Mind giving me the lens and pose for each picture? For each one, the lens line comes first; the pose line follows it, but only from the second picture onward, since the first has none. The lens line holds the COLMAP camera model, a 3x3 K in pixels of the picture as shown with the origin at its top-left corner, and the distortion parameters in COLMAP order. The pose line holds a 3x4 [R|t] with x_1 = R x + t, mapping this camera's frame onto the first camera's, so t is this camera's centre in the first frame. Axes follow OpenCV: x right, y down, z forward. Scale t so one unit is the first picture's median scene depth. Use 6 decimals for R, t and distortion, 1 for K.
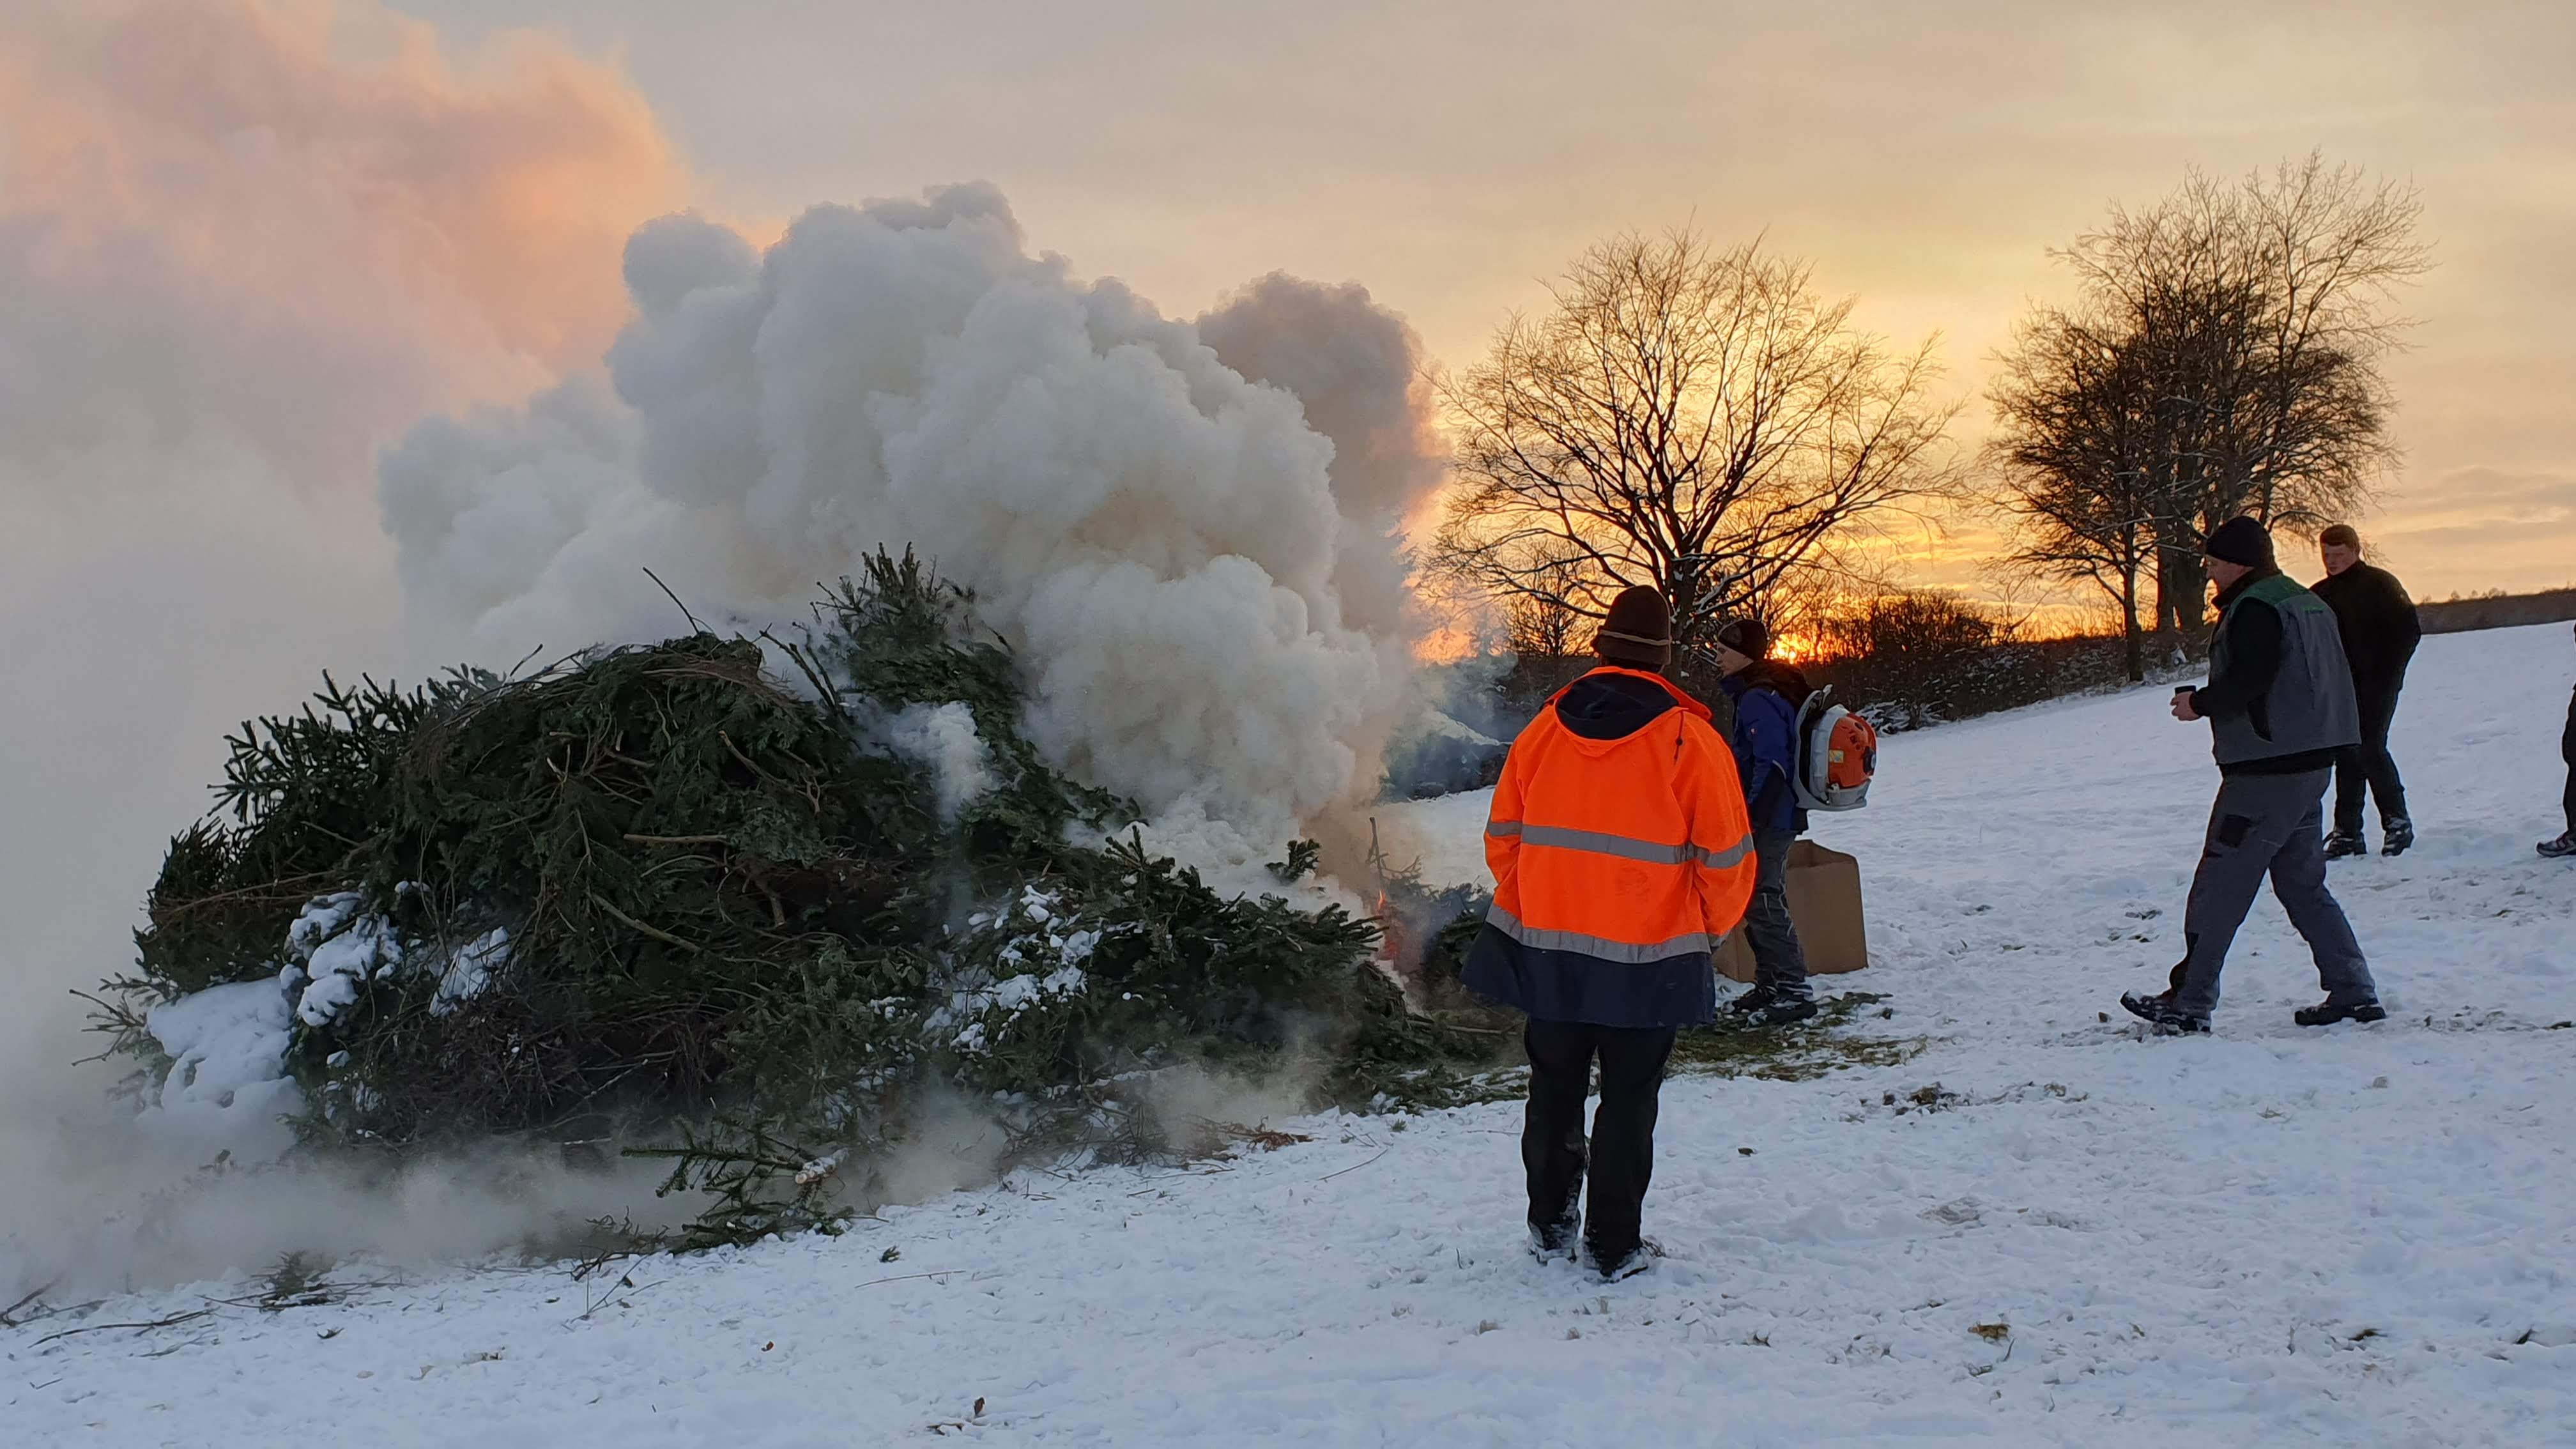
lens RADIAL K [[2728.4, 0, 1206.9], [0, 2728.4, 726.6], [0, 0, 1]] dist [0.185782, -0.613874]
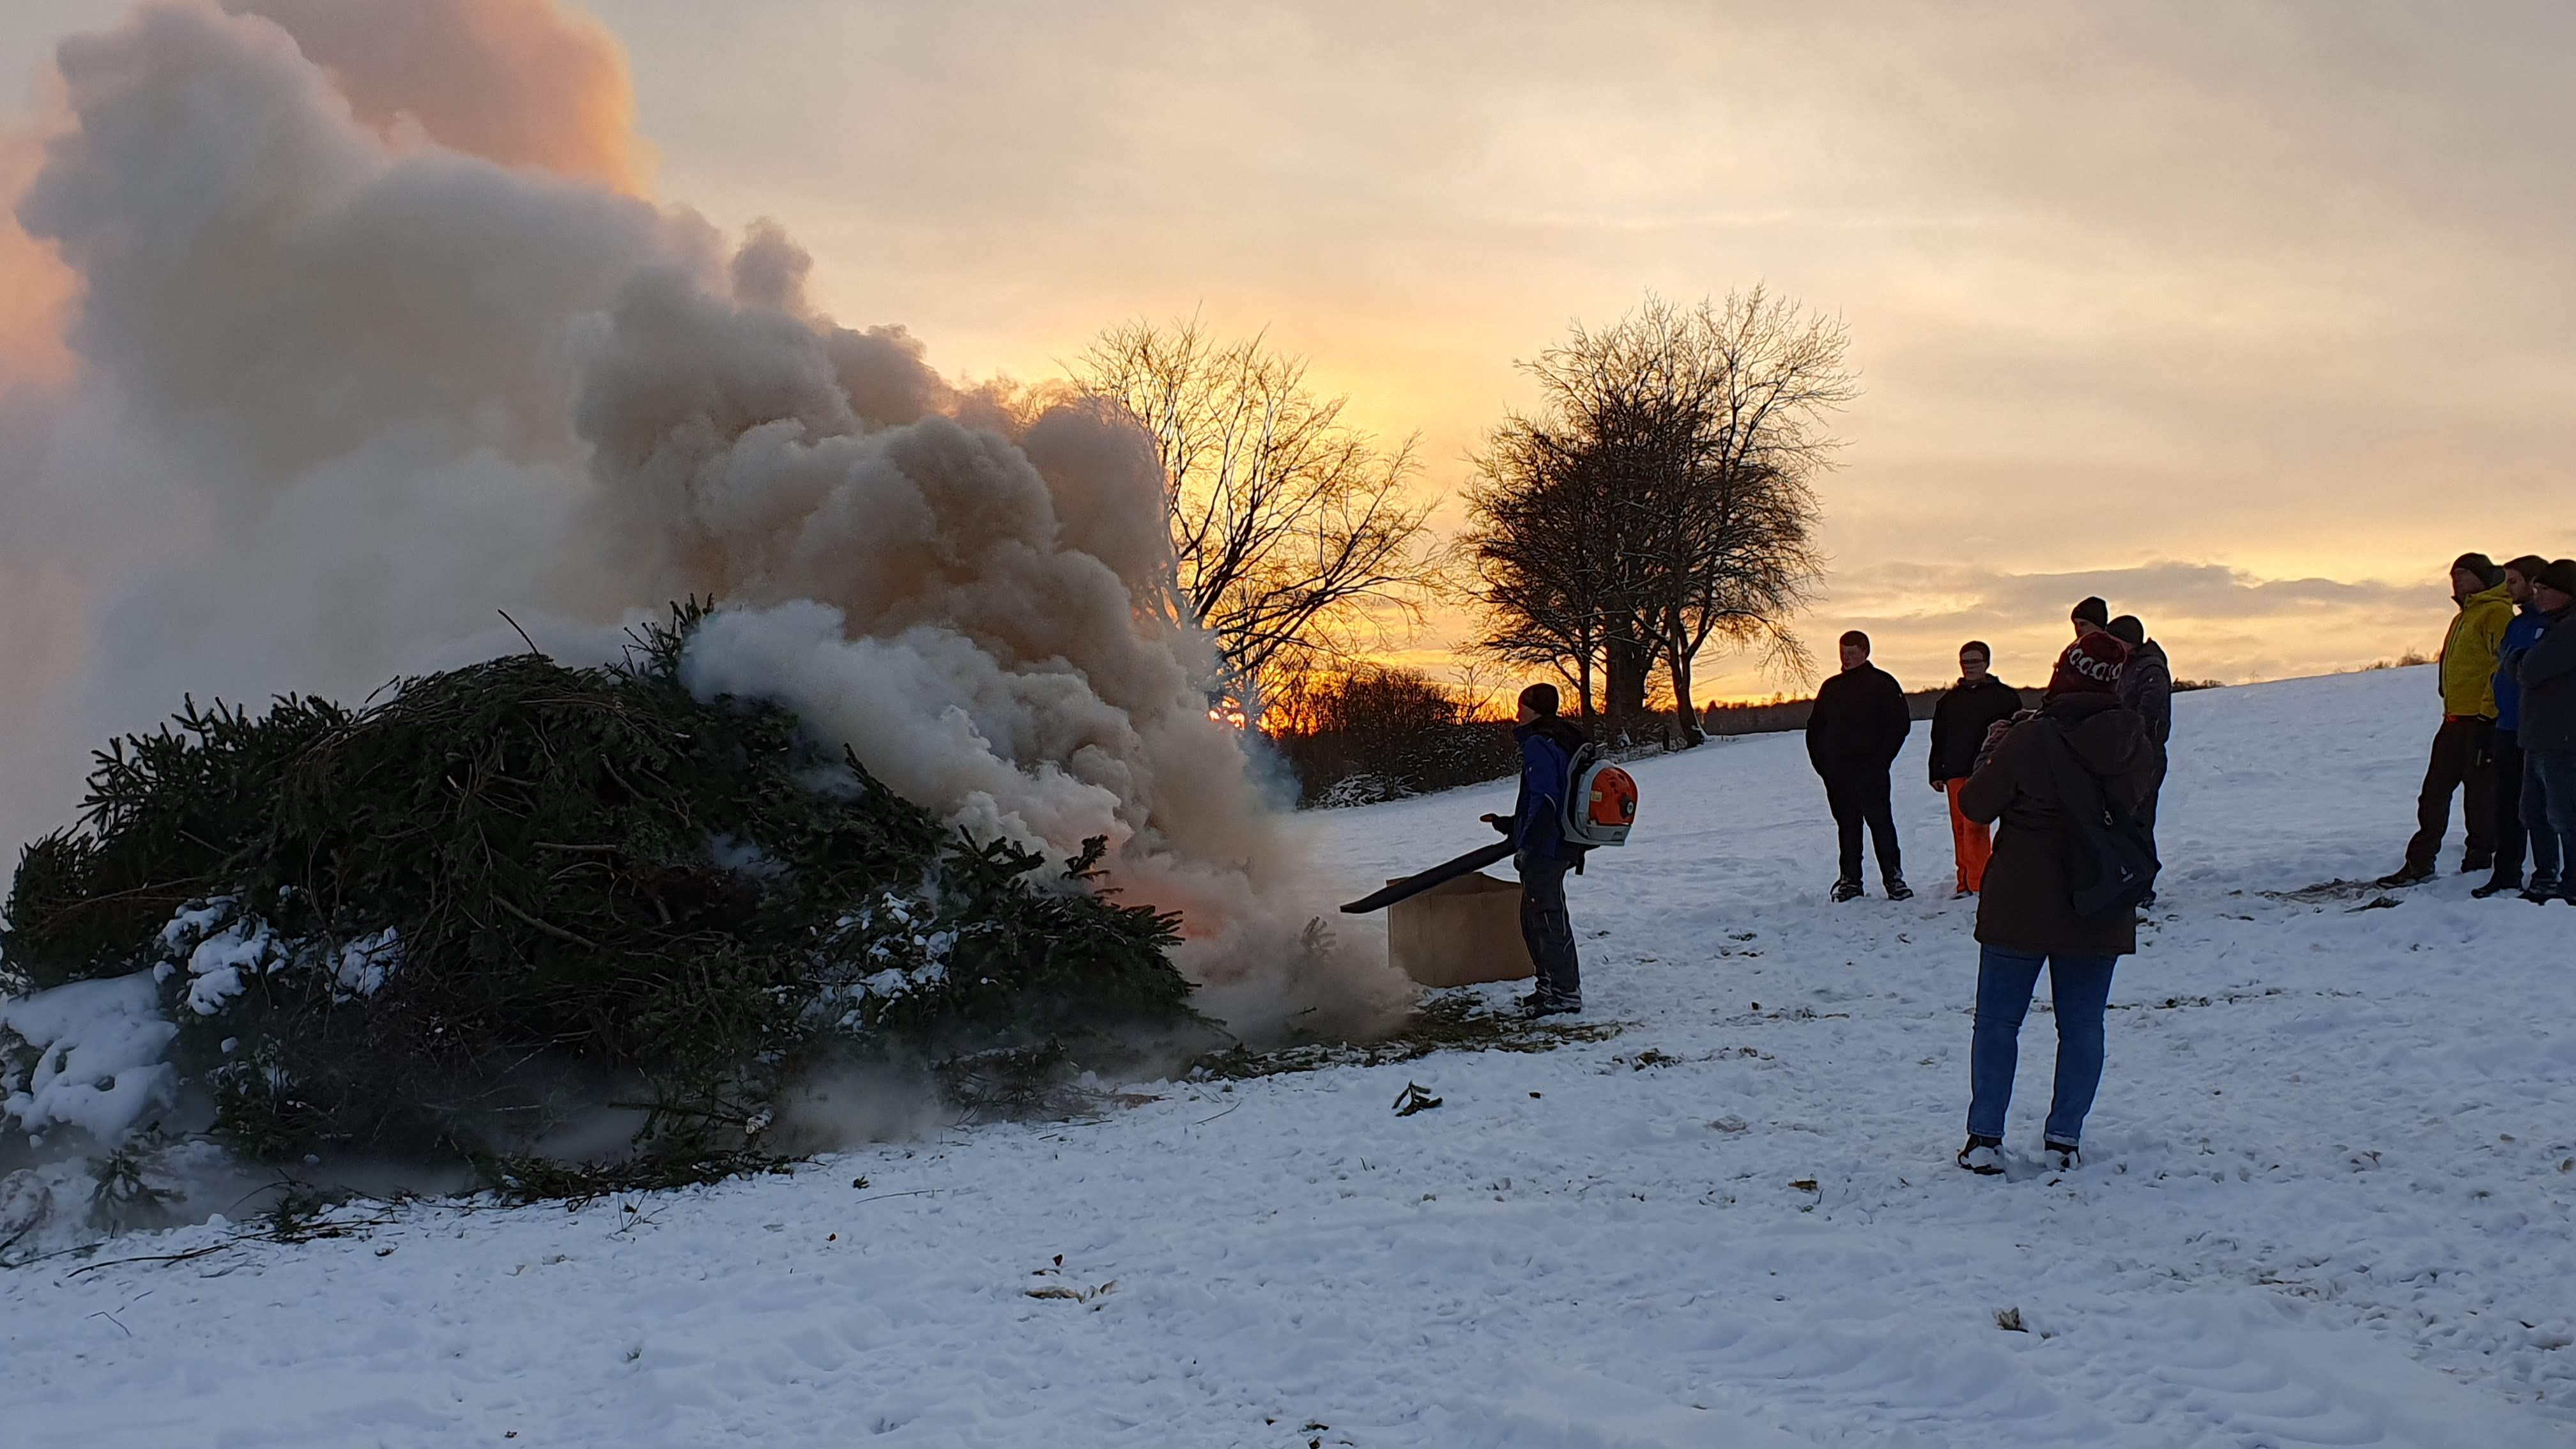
lens RADIAL K [[2709.6, 0, 1241.0], [0, 2709.6, 731.0], [0, 0, 1]] dist [0.196411, -0.565761]
pose [[0.978092, 0.027923, 0.206290, -0.142842], [-0.023308, 0.999421, -0.024768, 0.012215], [-0.206862, 0.019417, 0.978177, -0.156654]]
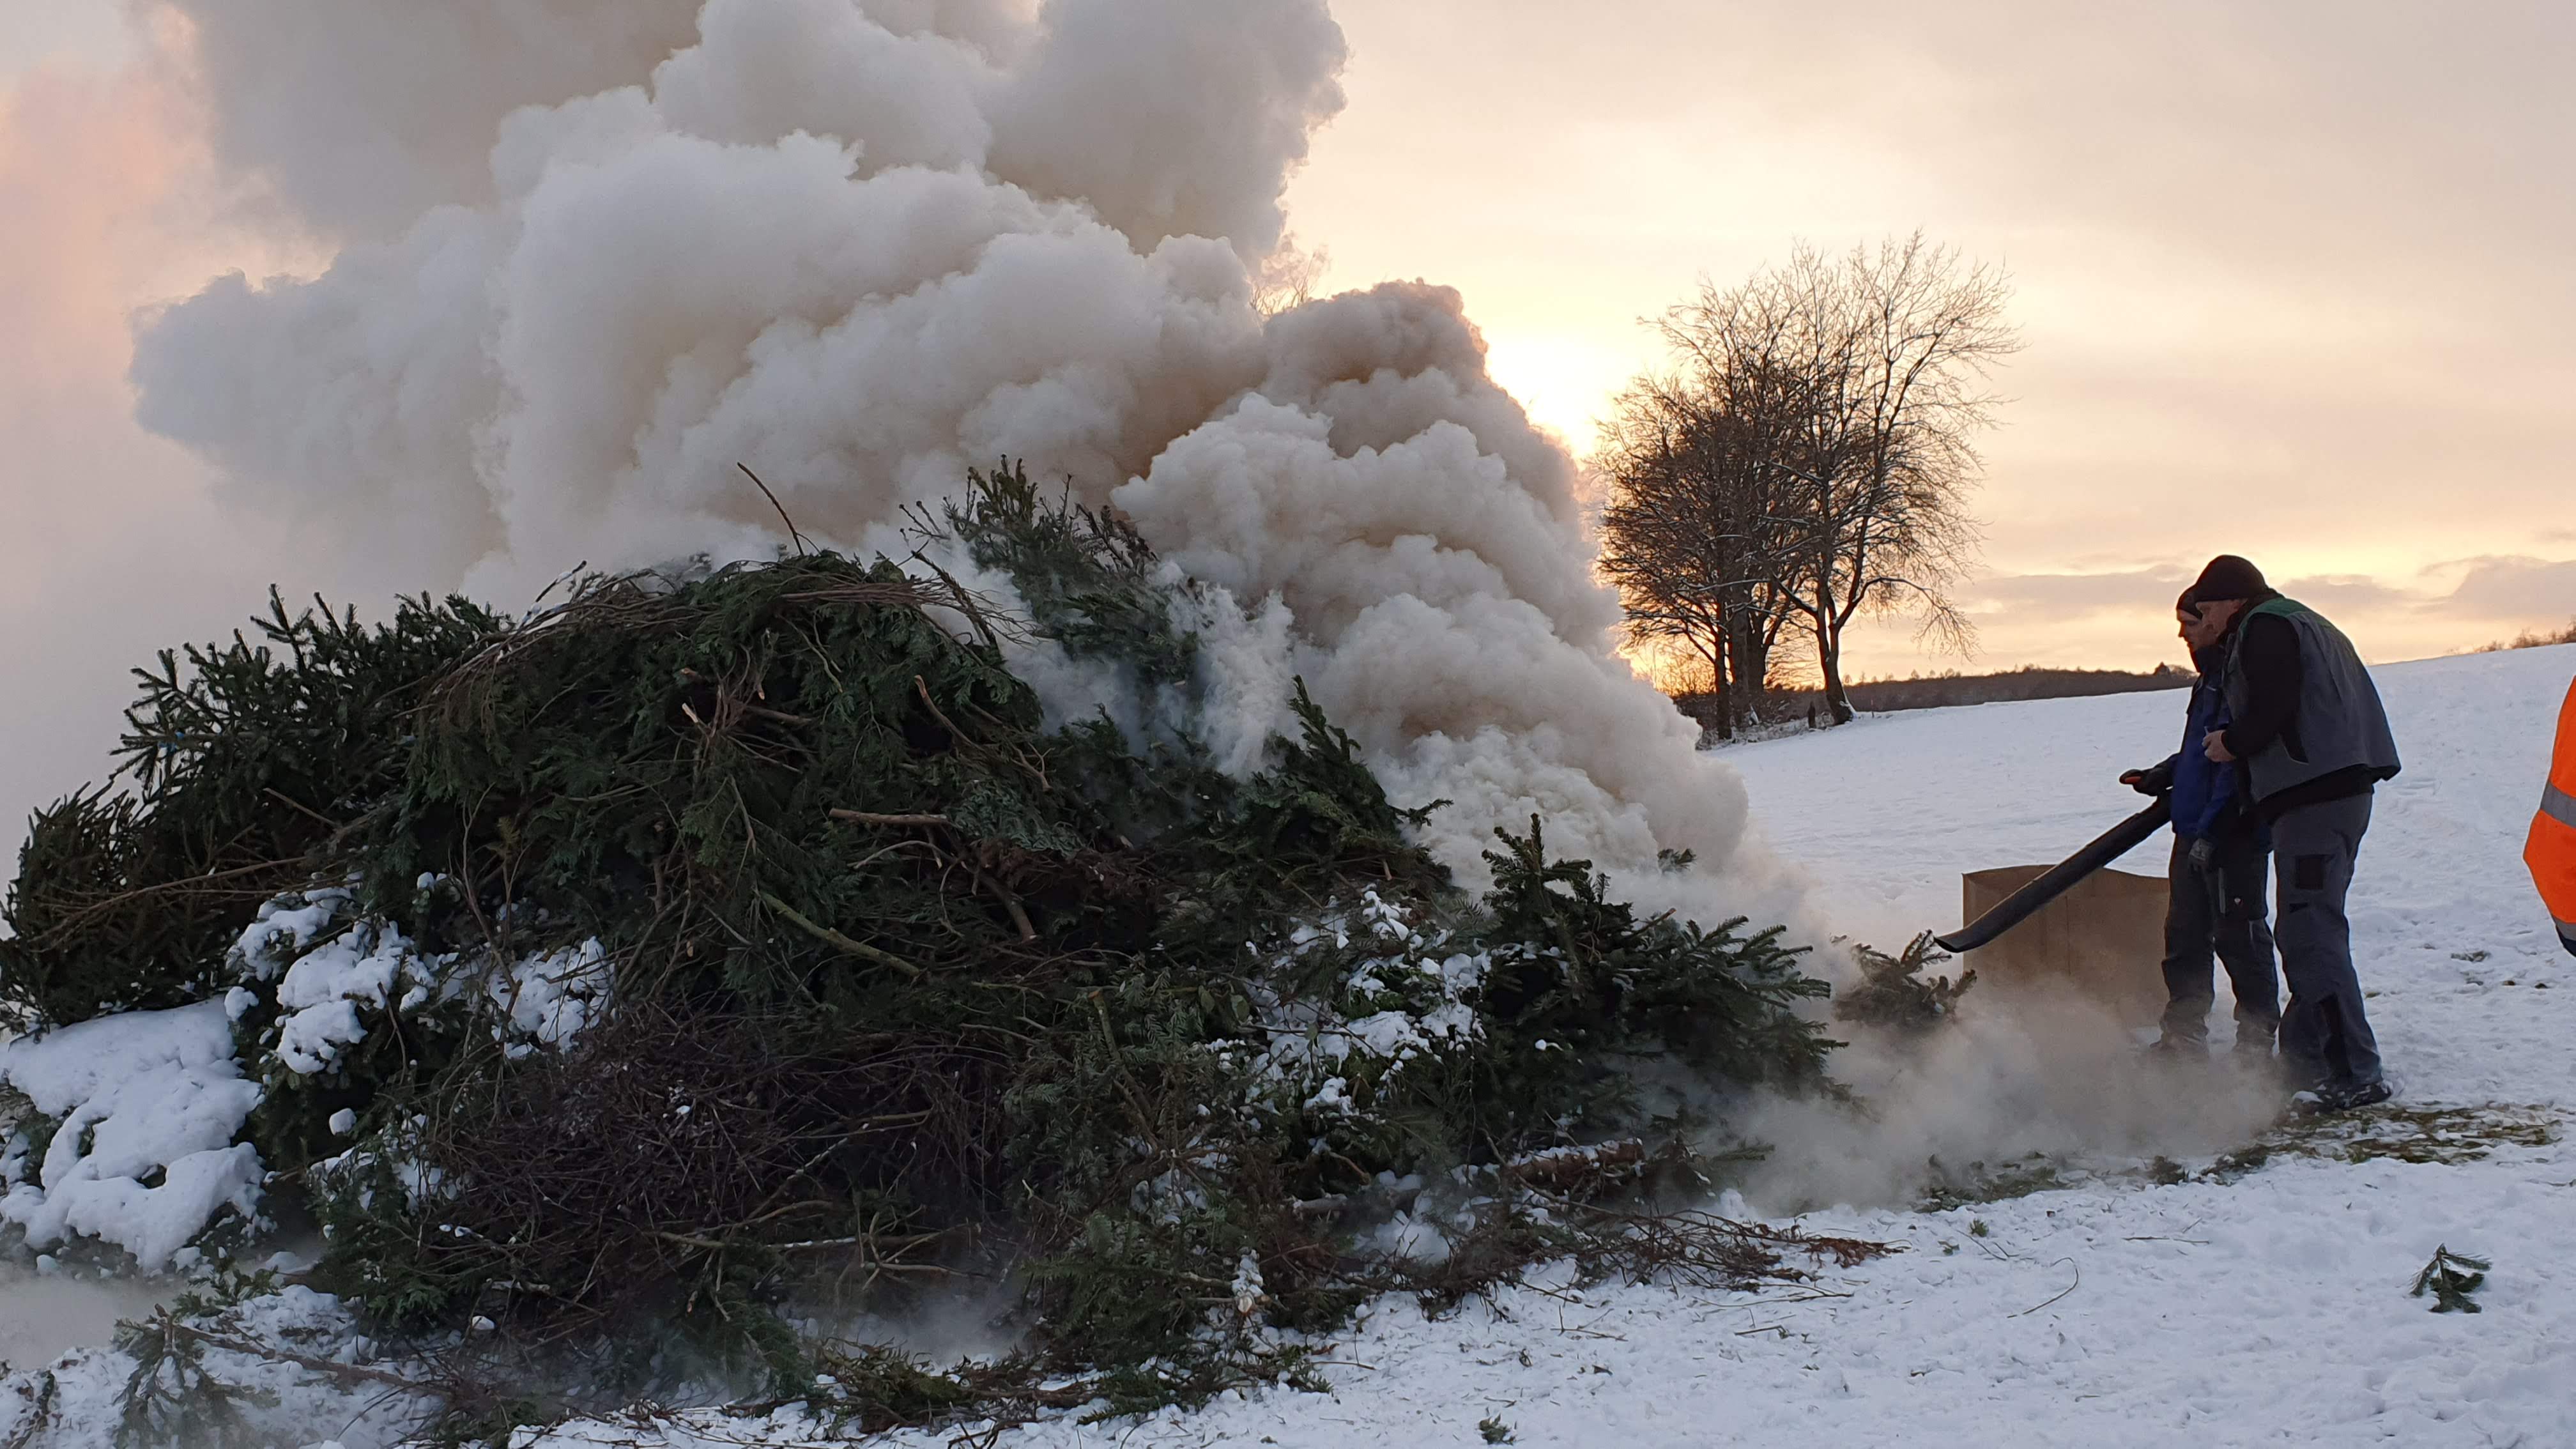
lens RADIAL K [[2709.6, 0, 1241.0], [0, 2709.6, 731.0], [0, 0, 1]] dist [0.196411, -0.565761]
pose [[0.982165, 0.029539, 0.185685, -0.211971], [-0.026769, 0.999490, -0.017410, 0.025193], [-0.186104, 0.012129, 0.982455, 0.249595]]
